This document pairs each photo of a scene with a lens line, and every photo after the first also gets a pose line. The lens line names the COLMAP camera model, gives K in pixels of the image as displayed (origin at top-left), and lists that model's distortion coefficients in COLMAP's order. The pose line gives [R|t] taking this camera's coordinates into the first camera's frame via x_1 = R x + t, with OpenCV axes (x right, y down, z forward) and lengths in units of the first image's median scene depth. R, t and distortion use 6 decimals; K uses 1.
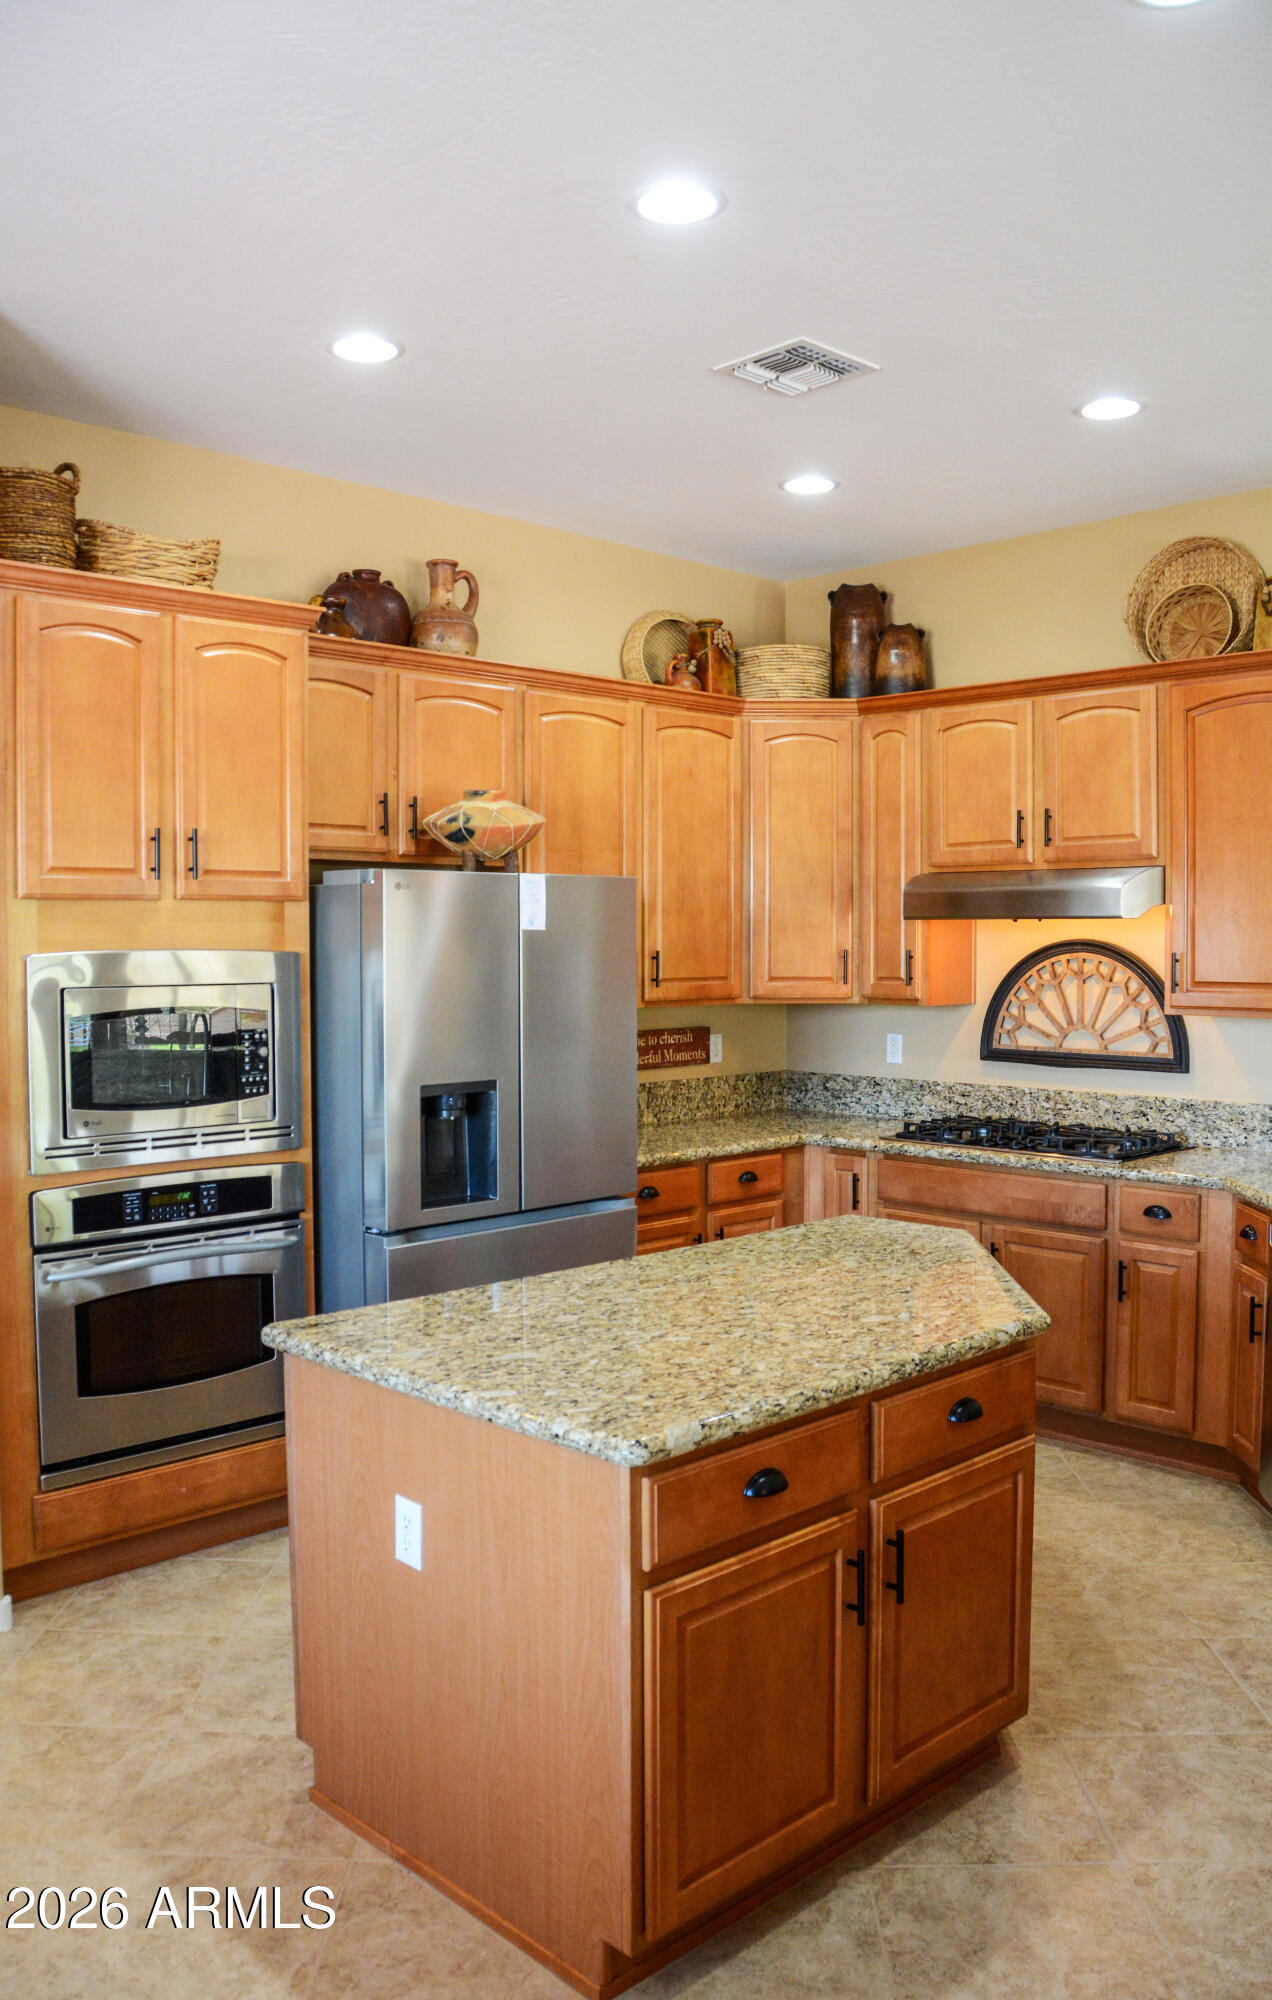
lens RADIAL K [[1580.1, 0, 578.2], [0, 1580.1, 998.2], [0, 0, 1]] dist [-0.192166, 0.140578]
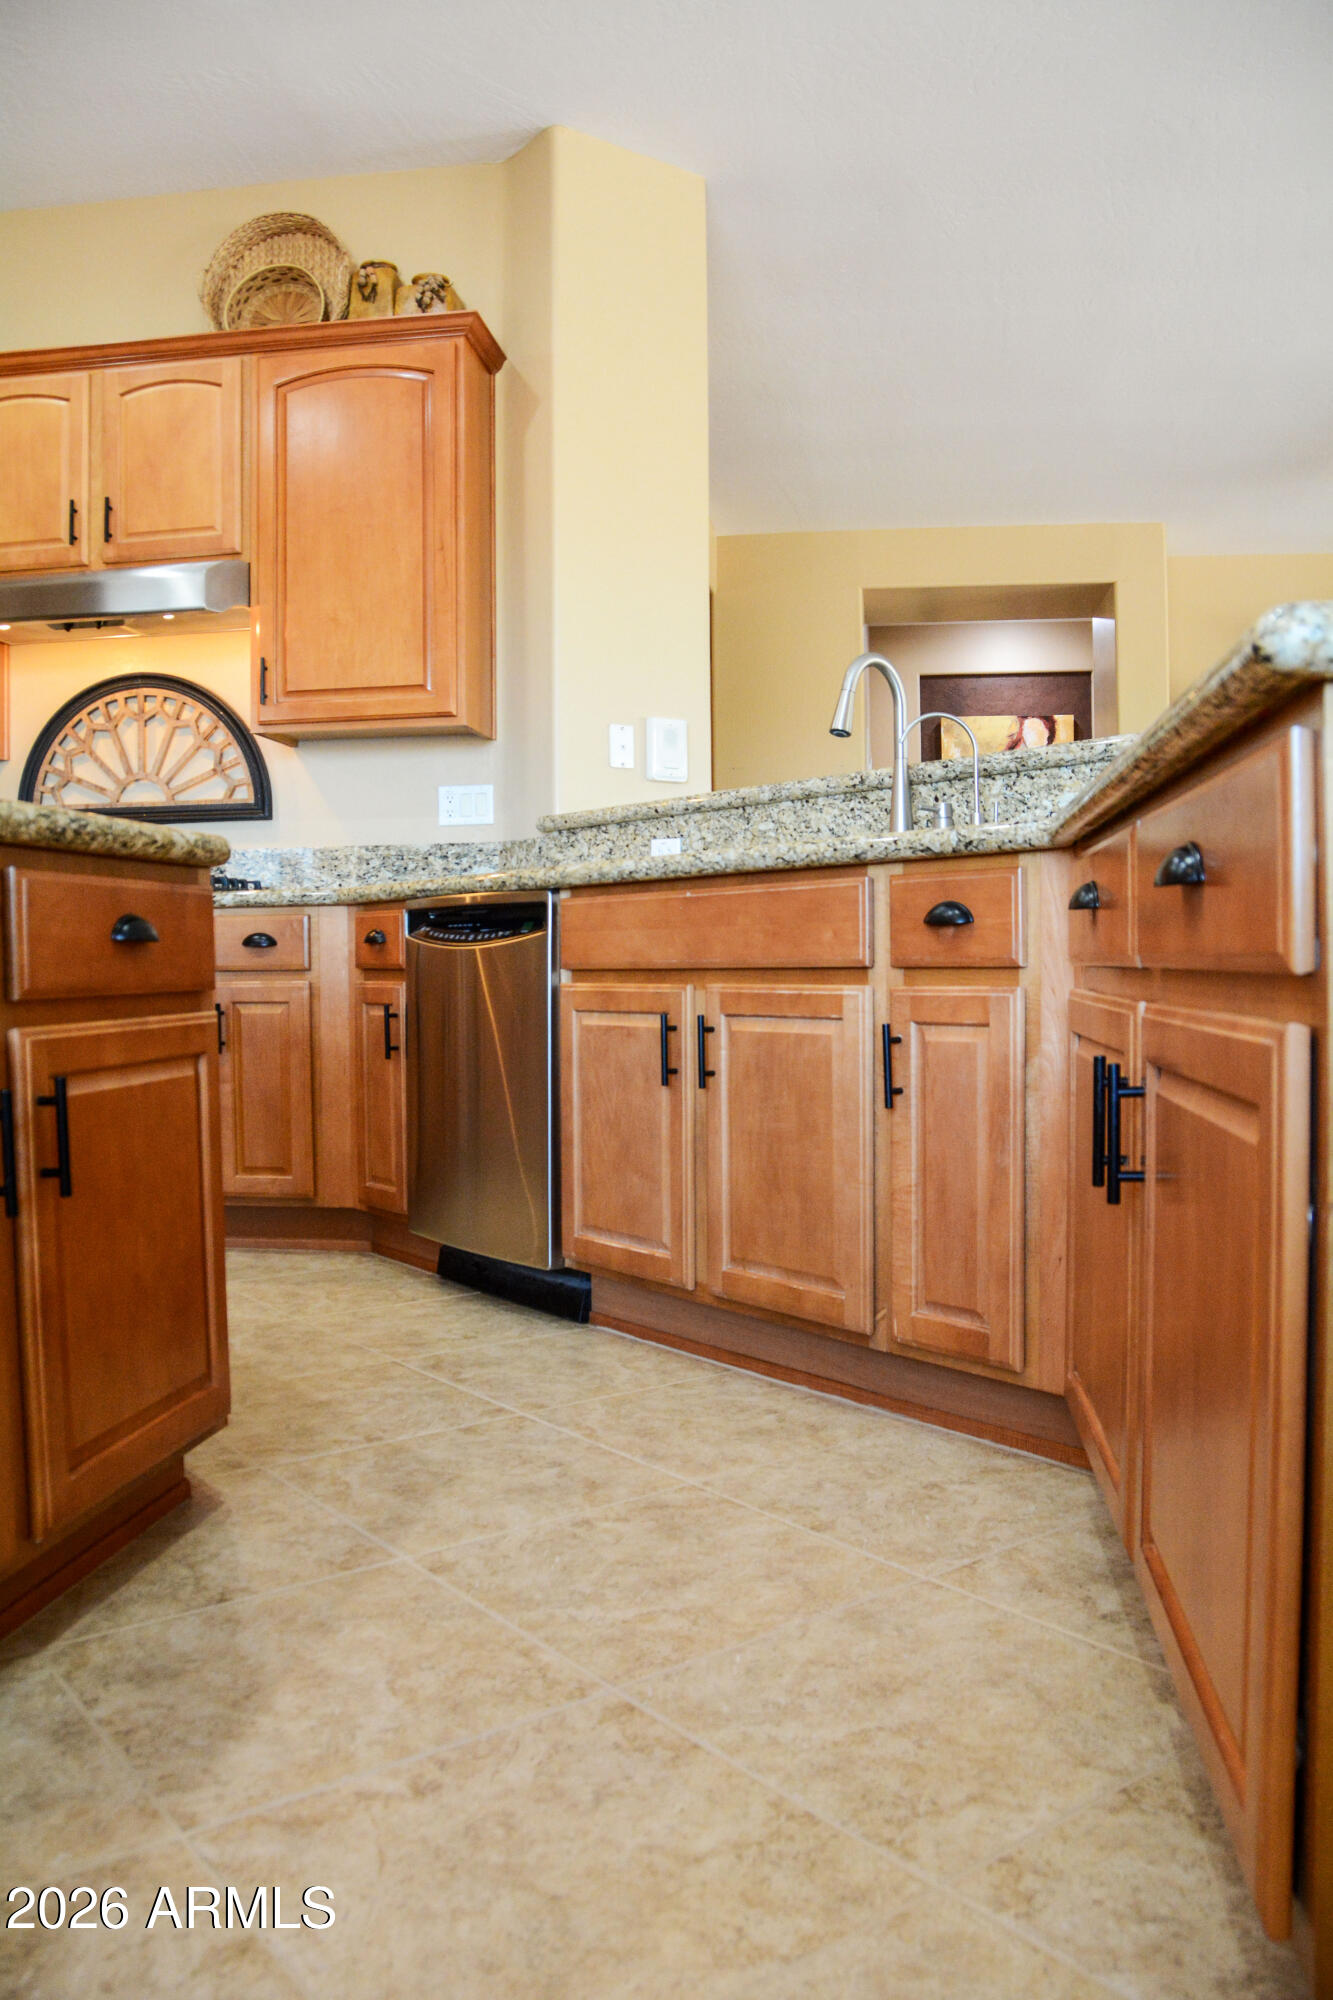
lens RADIAL K [[1581.5, 0, 609.4], [0, 1581.5, 1005.6], [0, 0, 1]] dist [-0.094408, 0.016298]
pose [[0.789449, -0.018892, 0.613525, -0.003651], [0.027460, 0.999613, -0.004553, 0.182436], [-0.613201, 0.020442, 0.789662, 0.196165]]
